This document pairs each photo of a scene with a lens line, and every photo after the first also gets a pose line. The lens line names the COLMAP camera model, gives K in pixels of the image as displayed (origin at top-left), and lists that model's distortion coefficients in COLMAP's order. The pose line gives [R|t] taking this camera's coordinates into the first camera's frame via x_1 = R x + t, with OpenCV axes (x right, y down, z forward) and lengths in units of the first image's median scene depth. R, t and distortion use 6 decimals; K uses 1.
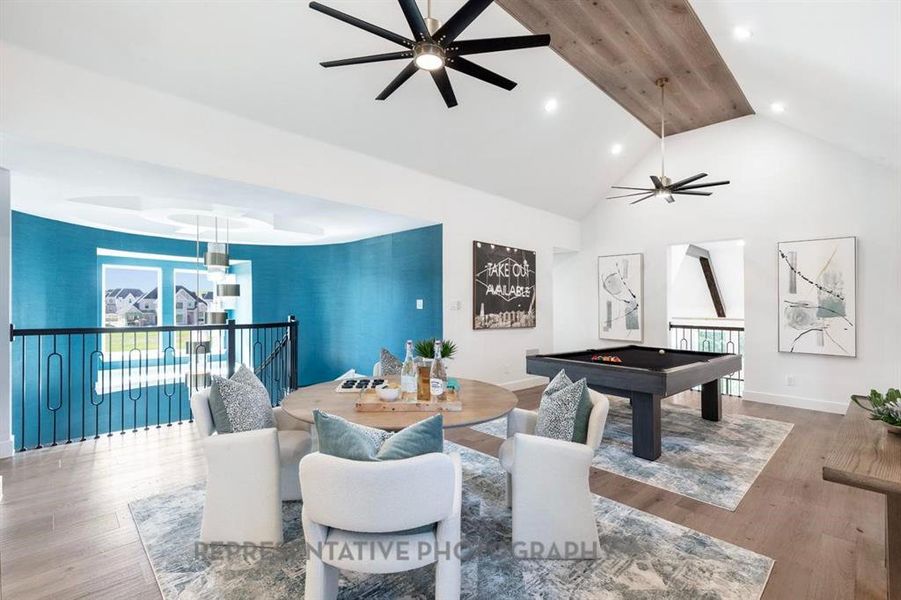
lens RADIAL K [[408.8, 0, 447.7], [0, 408.8, 302.9], [0, 0, 1]] dist [0.001476, -0.000262]
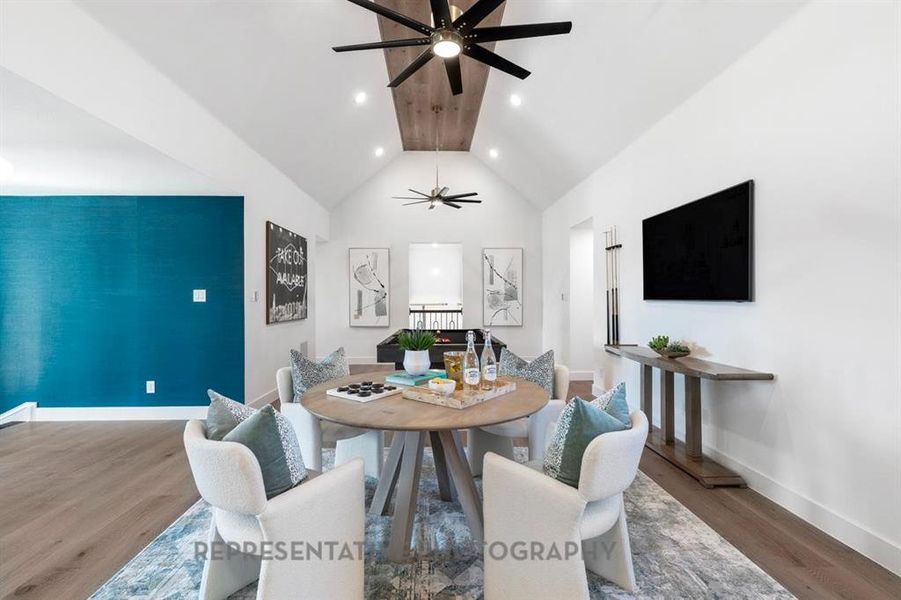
lens RADIAL K [[408.8, 0, 446.5], [0, 408.8, 294.9], [0, 0, 1]] dist [0.001476, -0.000262]
pose [[0.679035, -0.012360, 0.734002, -0.299918], [0.007246, 0.999922, 0.010135, -0.002783], [-0.734070, -0.001564, 0.679072, 0.135452]]
